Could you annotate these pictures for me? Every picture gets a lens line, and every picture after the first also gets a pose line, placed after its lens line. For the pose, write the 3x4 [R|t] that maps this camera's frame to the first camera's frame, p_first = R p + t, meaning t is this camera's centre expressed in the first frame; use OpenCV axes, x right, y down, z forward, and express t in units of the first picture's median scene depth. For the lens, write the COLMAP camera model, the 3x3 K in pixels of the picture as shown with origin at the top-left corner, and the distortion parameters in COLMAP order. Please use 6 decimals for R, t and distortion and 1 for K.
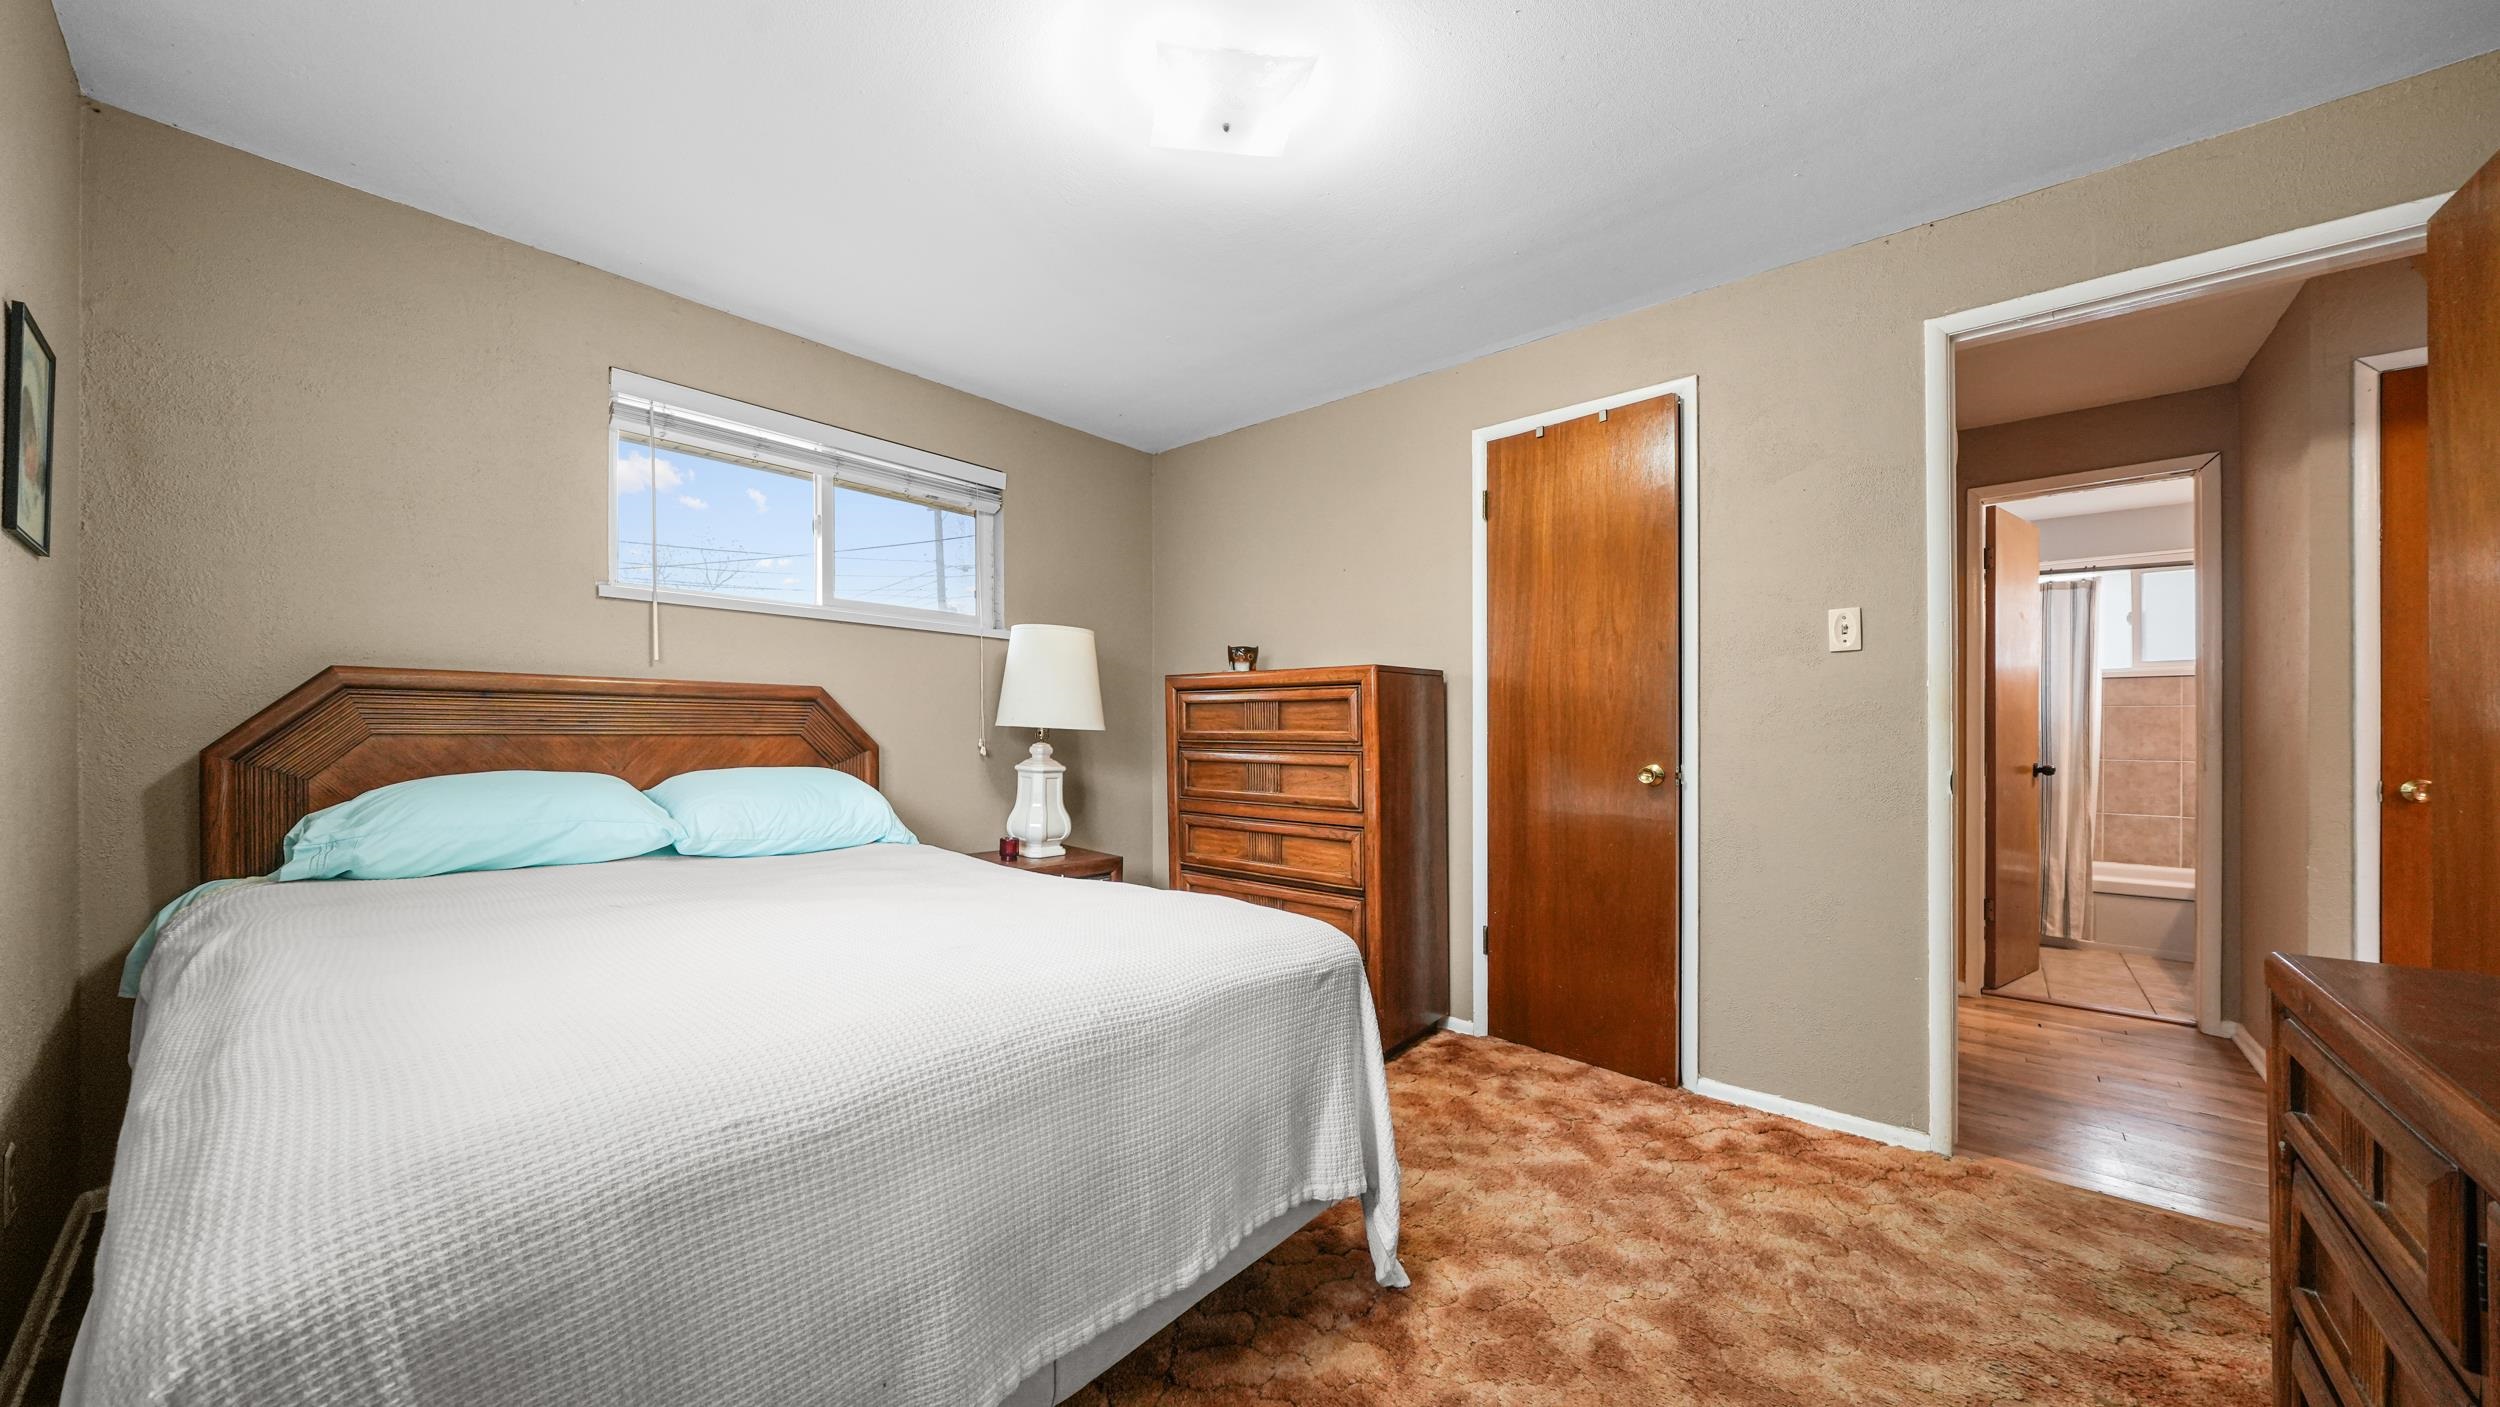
lens RADIAL K [[843.5, 0, 1247.0], [0, 843.5, 720.1], [0, 0, 1]] dist [-0.007790, 0.001010]
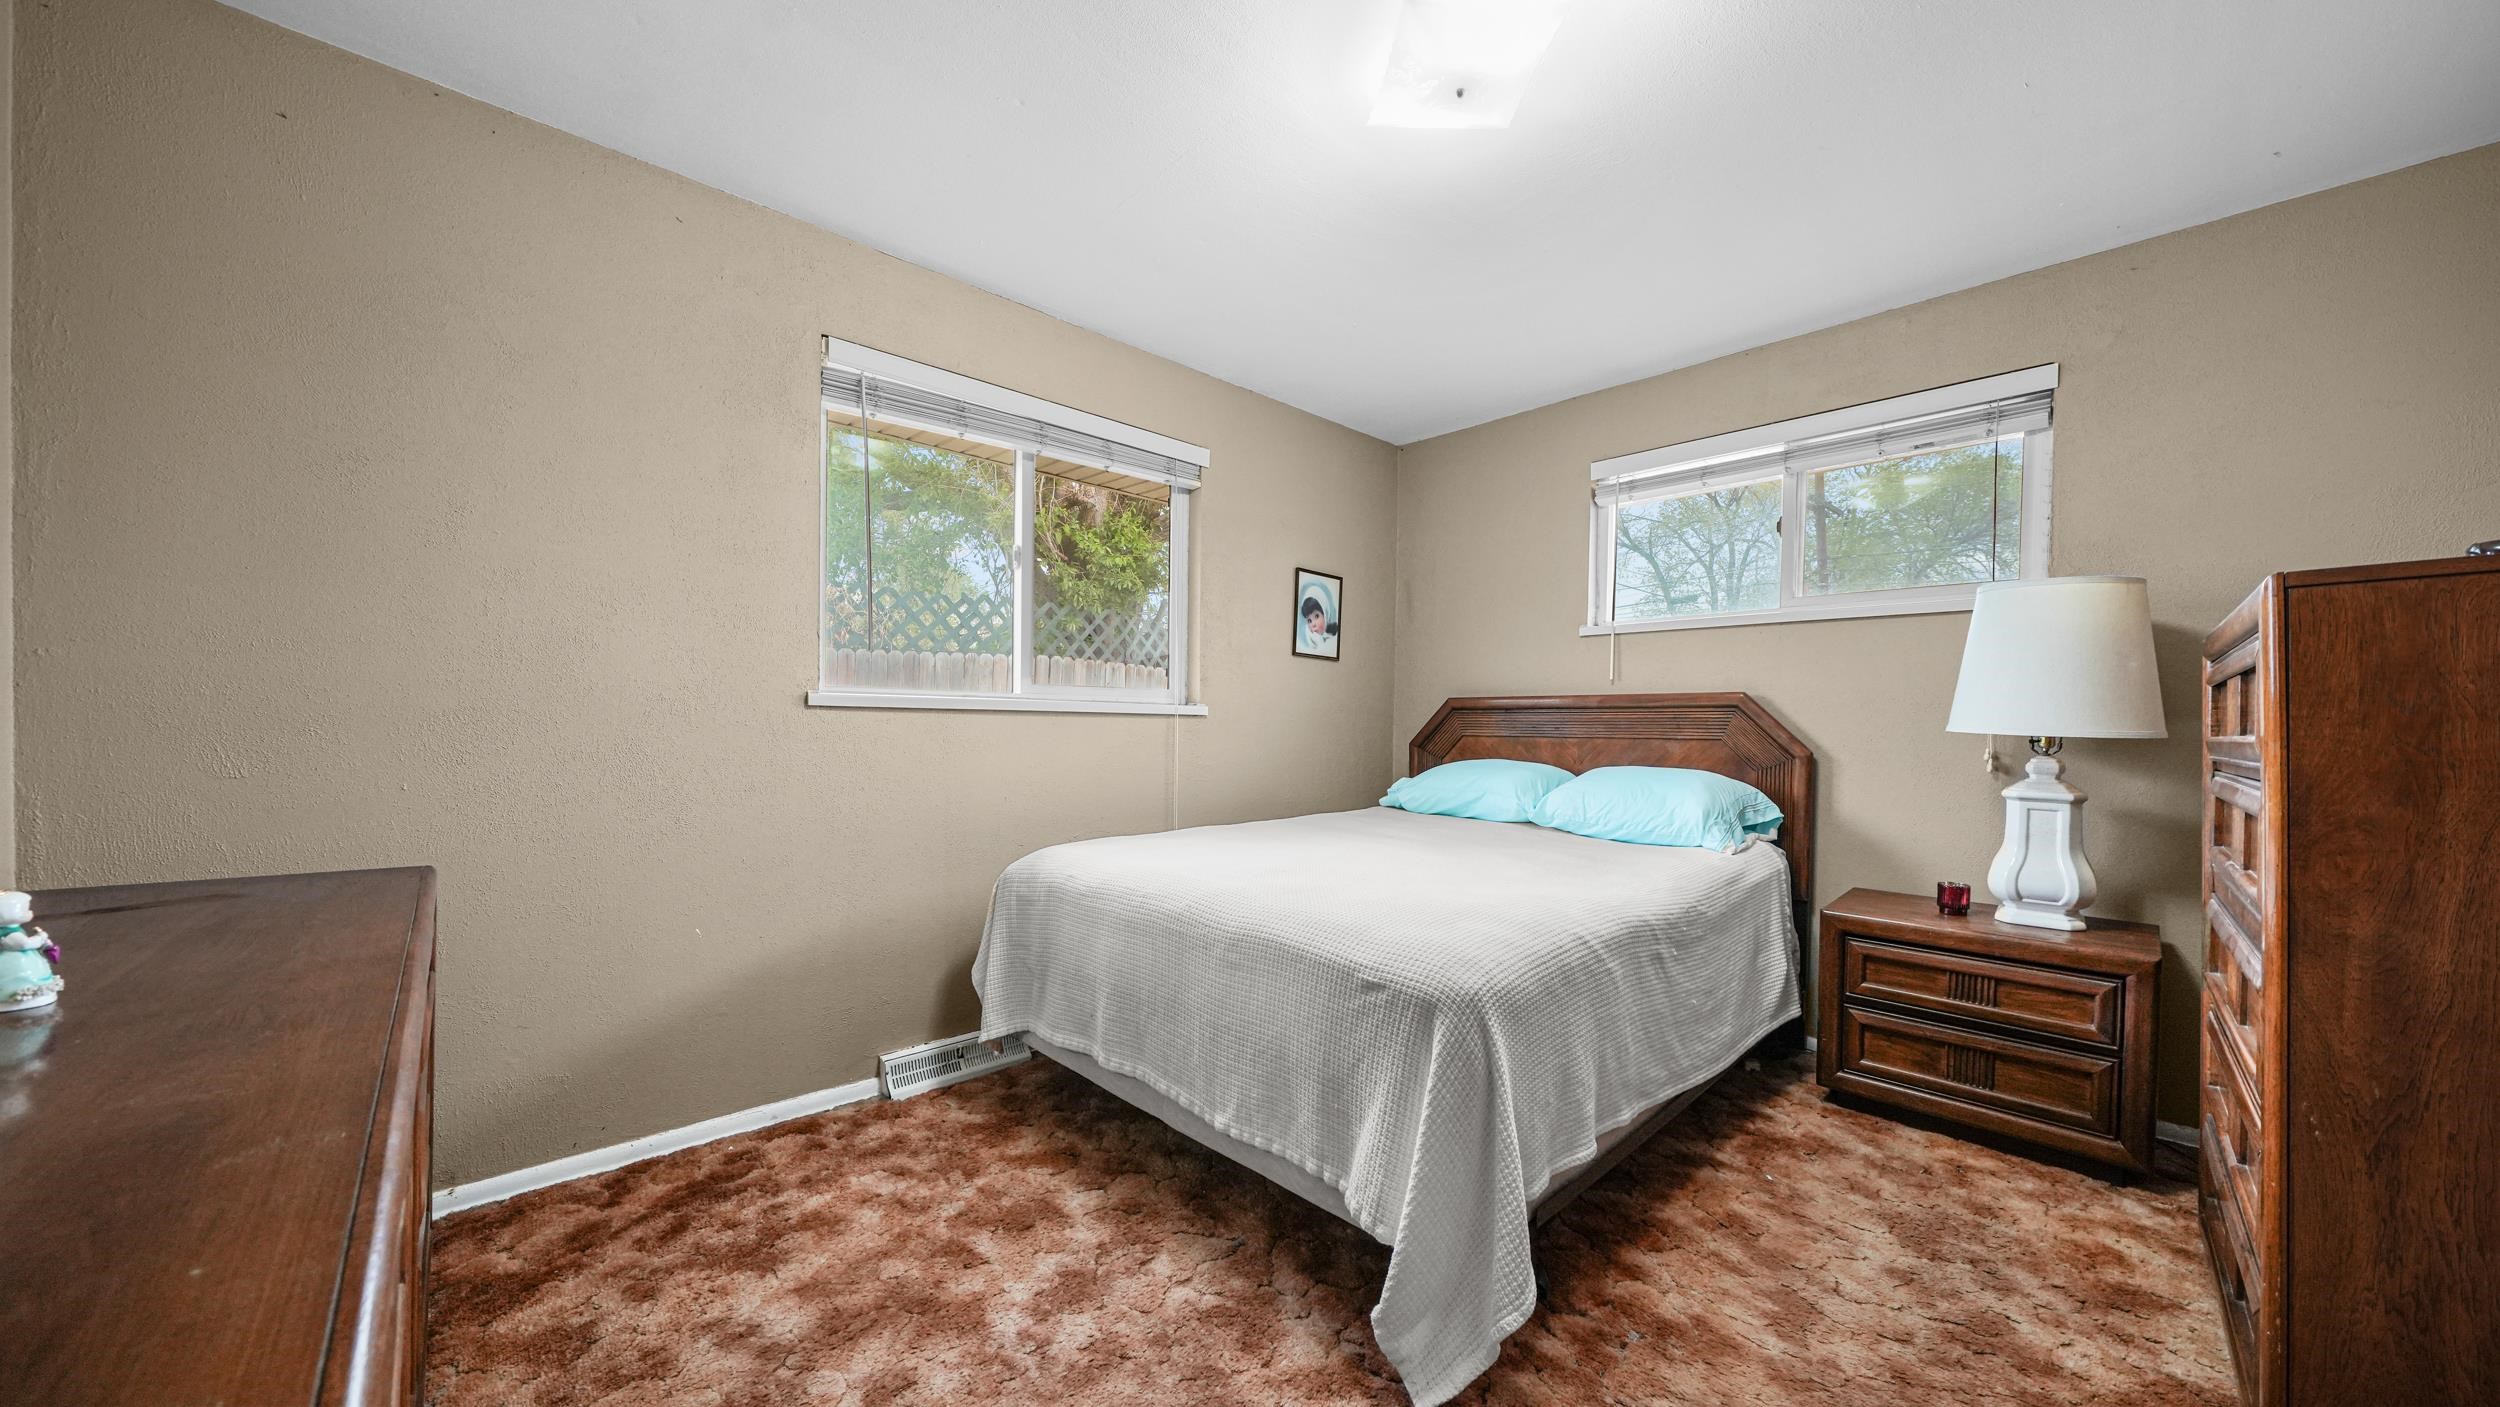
lens RADIAL K [[843.5, 0, 1234.7], [0, 843.5, 729.3], [0, 0, 1]] dist [-0.007790, 0.001010]
pose [[-0.086143, -0.005867, -0.996266, 1.068812], [-0.000328, 0.999983, -0.005861, 0.020023], [0.996283, -0.000179, -0.086143, 0.939183]]
